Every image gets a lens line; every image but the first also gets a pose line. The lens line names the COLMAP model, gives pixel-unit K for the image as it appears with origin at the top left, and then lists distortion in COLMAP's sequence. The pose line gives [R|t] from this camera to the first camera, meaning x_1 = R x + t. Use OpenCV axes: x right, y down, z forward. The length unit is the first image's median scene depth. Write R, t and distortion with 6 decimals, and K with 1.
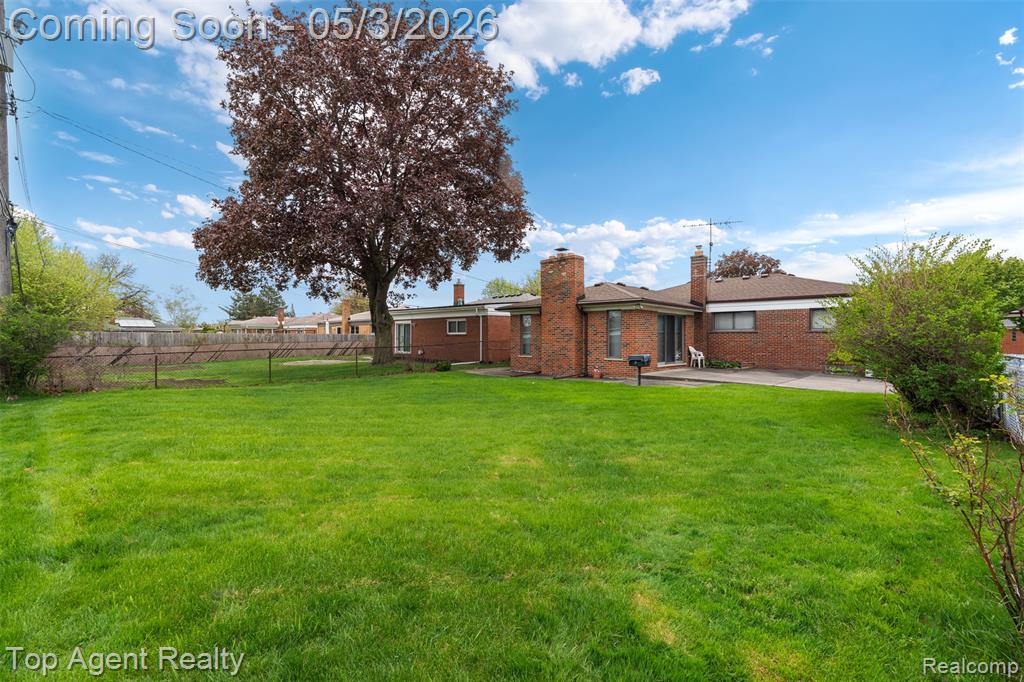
lens RADIAL K [[447.7, 0, 519.5], [0, 447.7, 344.8], [0, 0, 1]] dist [-0.003304, -0.000279]
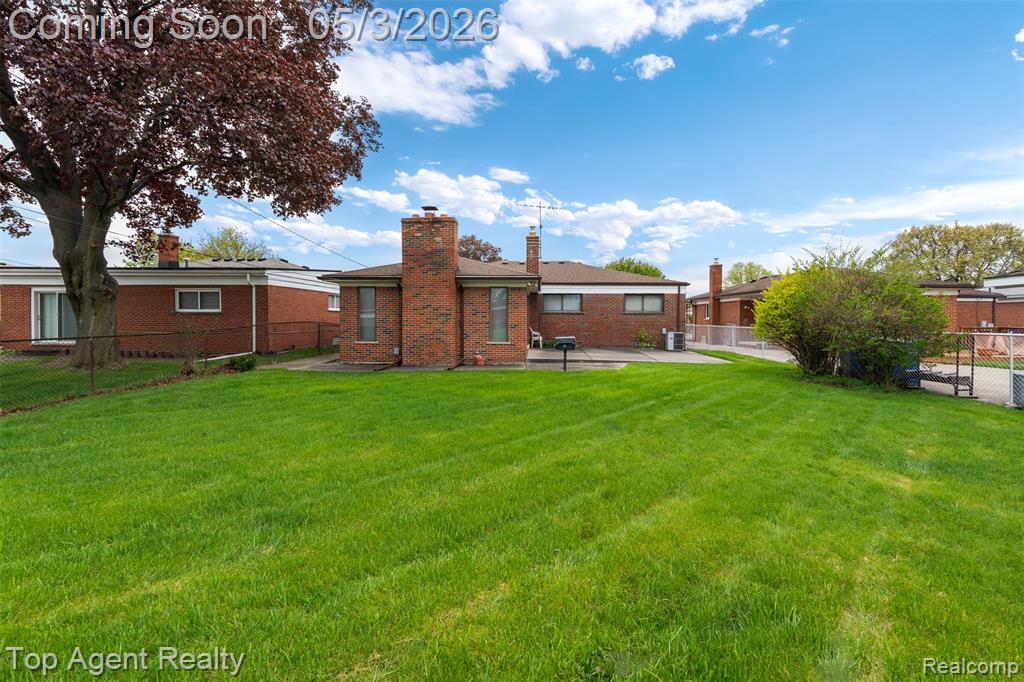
lens RADIAL K [[456.8, 0, 522.8], [0, 456.8, 332.5], [0, 0, 1]] dist [-0.002060, -0.000122]
pose [[0.760630, -0.016753, 0.648969, -0.311498], [0.005233, 0.999793, 0.019676, -0.005348], [-0.649165, -0.011570, 0.760560, 0.263753]]
